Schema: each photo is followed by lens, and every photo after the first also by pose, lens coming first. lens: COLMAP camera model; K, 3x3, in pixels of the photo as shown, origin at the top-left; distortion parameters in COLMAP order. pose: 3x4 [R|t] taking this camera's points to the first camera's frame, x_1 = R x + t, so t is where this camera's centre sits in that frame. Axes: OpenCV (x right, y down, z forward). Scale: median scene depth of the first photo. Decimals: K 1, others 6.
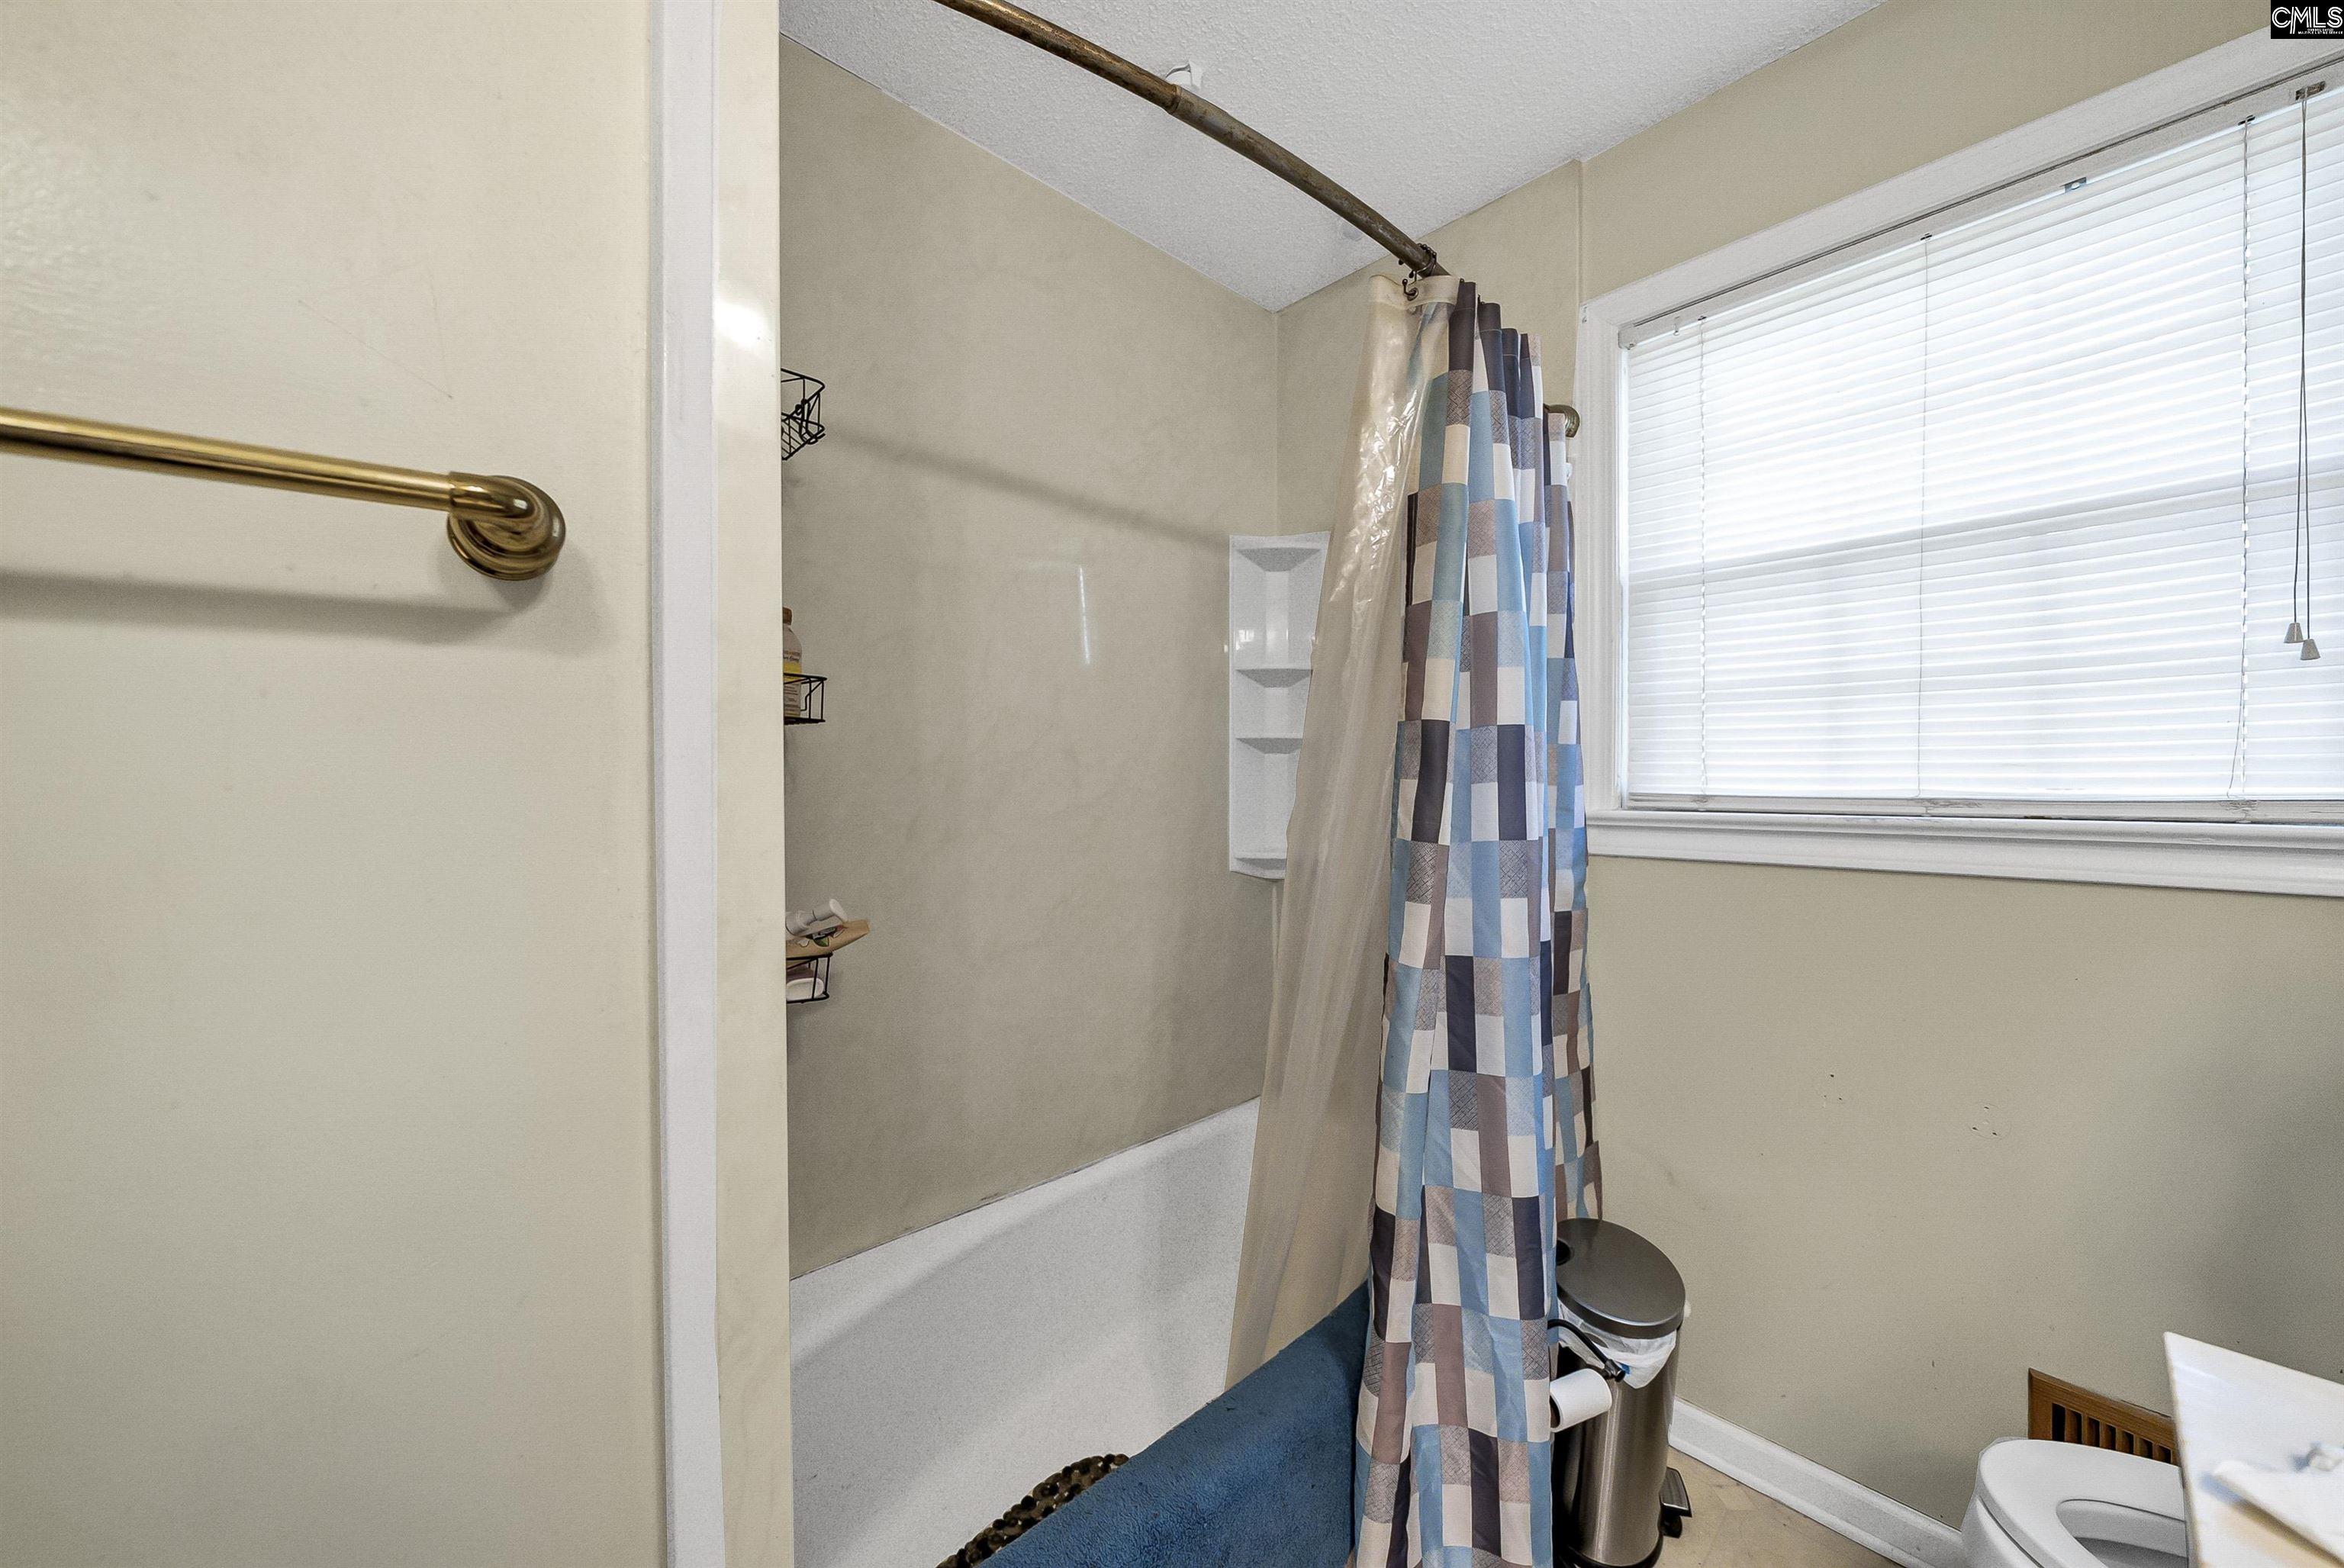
lens RADIAL K [[843.4, 0, 1183.0], [0, 843.4, 788.9], [0, 0, 1]] dist [-0.002250, -0.000118]
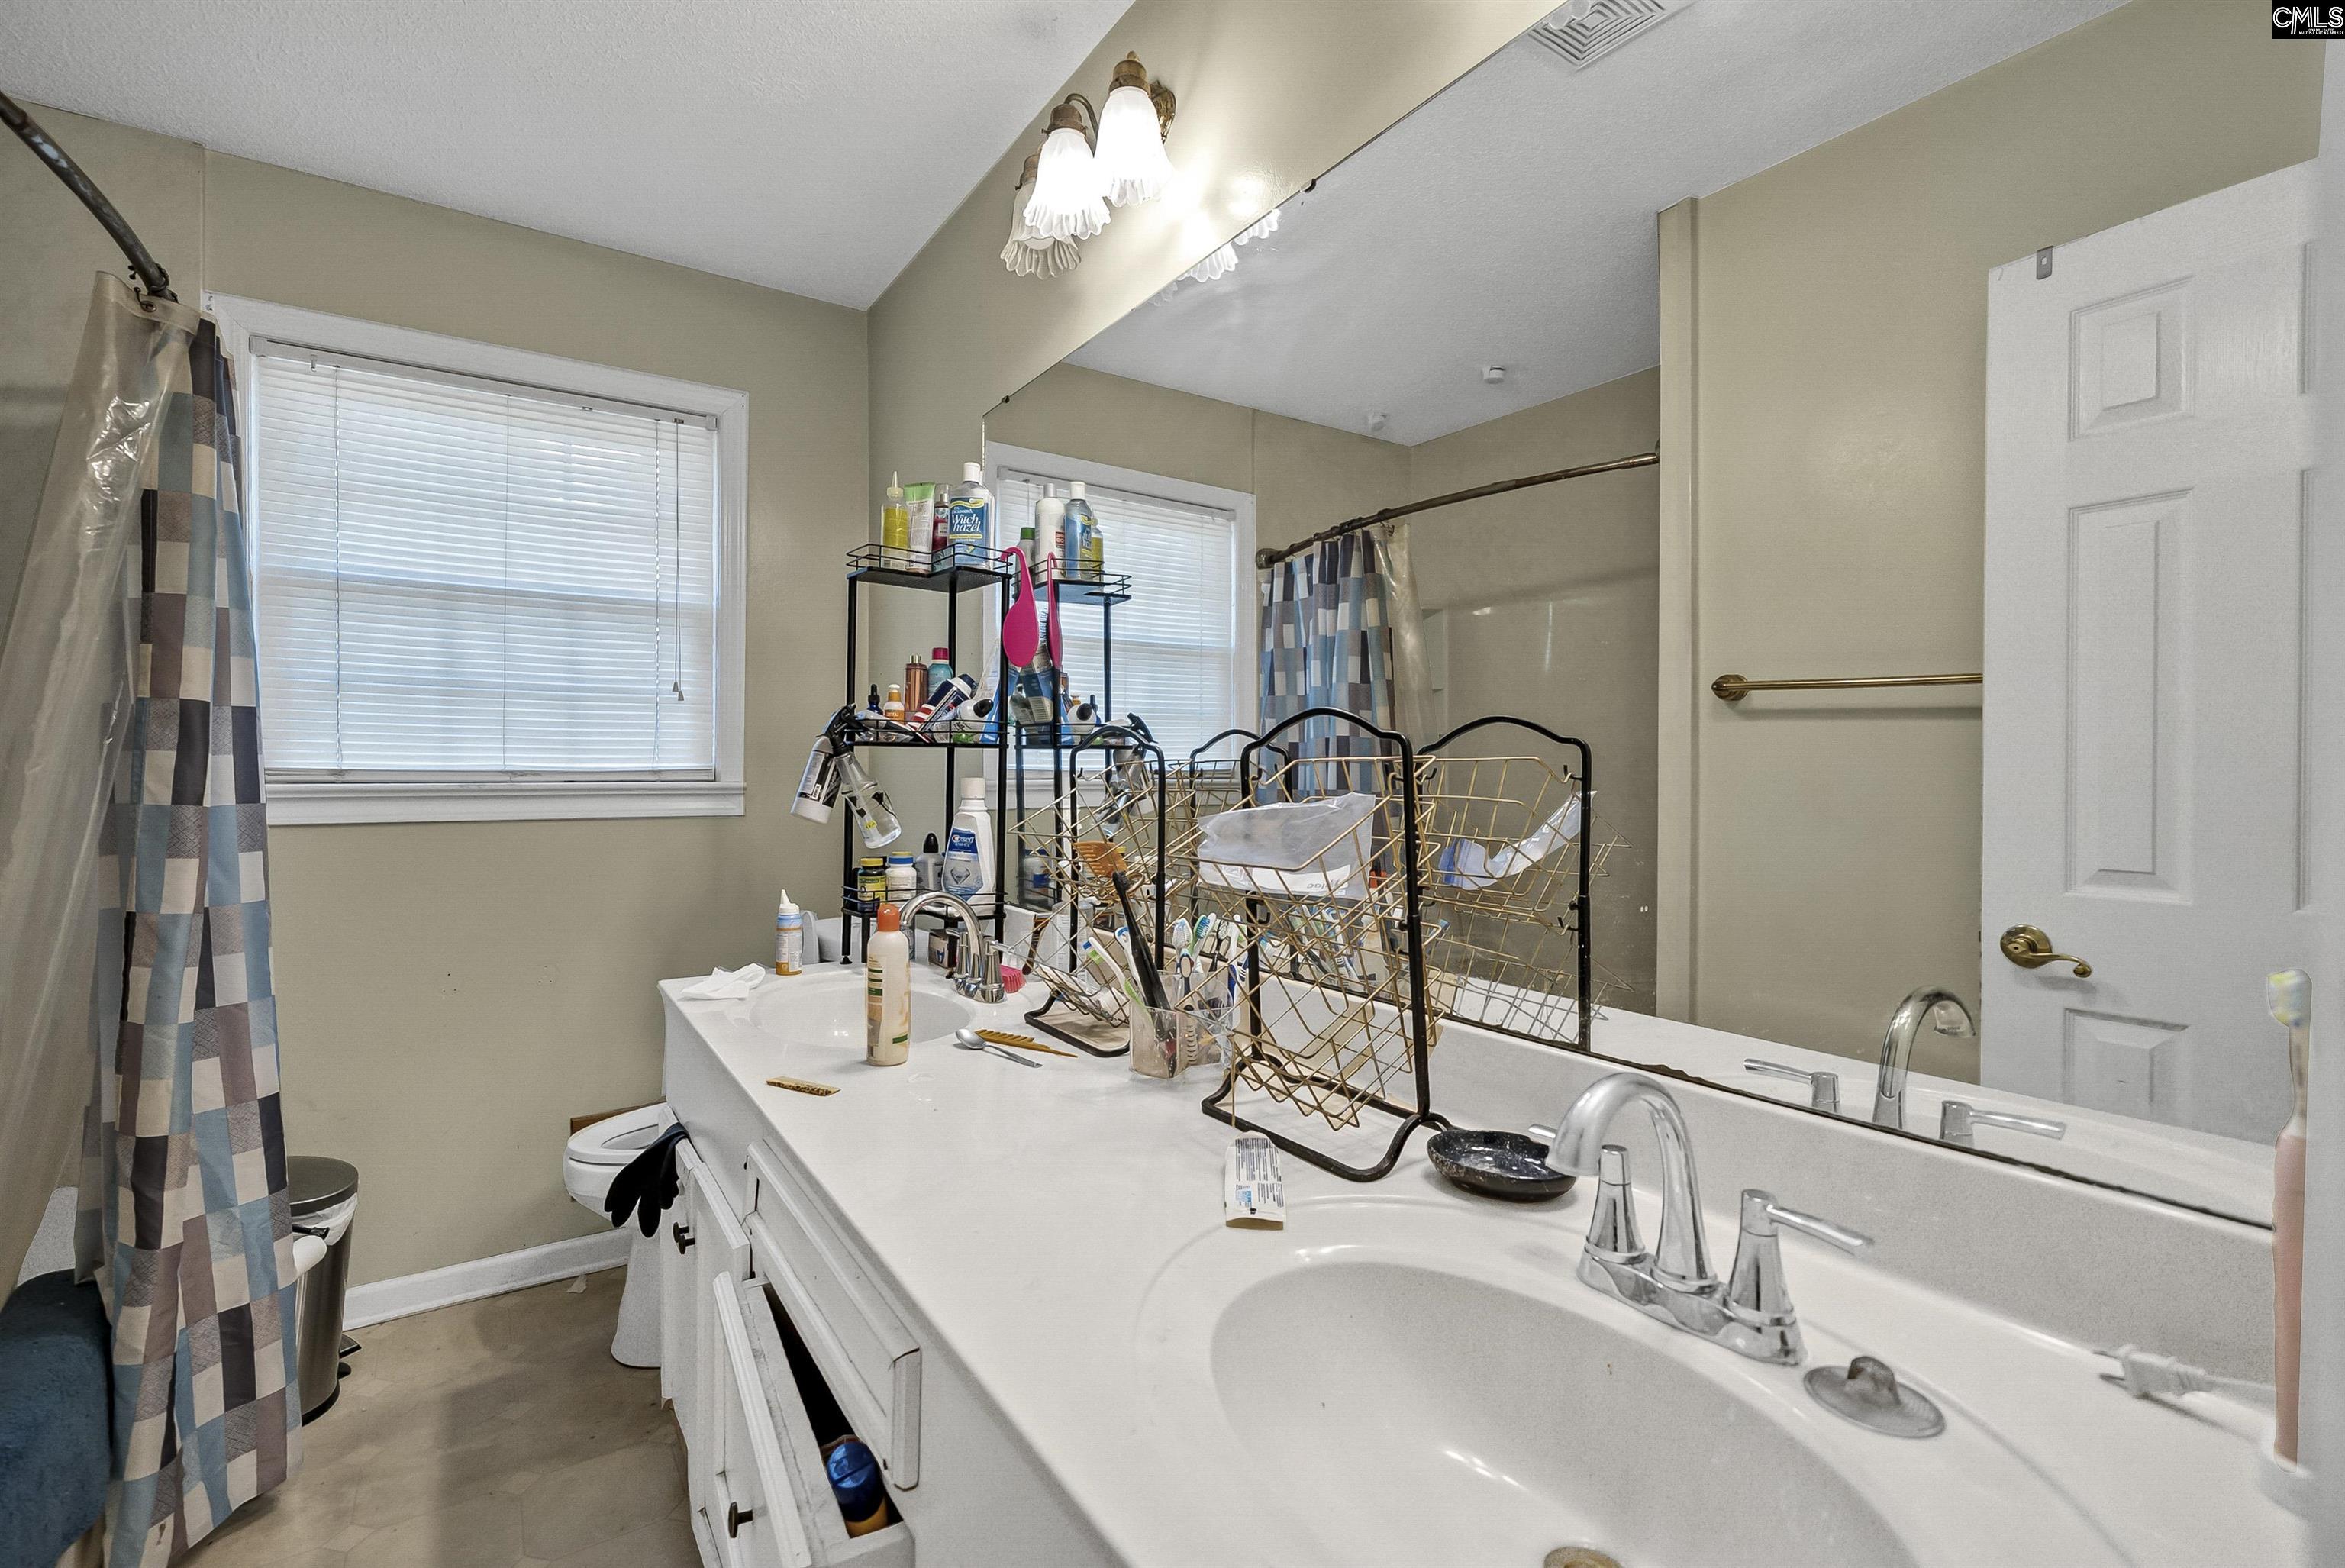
lens RADIAL K [[1024.3, 0, 1172.5], [0, 1024.3, 784.0], [0, 0, 1]] dist [-0.001632, -0.000175]
pose [[0.165490, -0.011369, 0.986146, -0.824989], [0.003802, 0.999933, 0.010890, 0.022484], [-0.986204, 0.001947, 0.165522, -0.530747]]
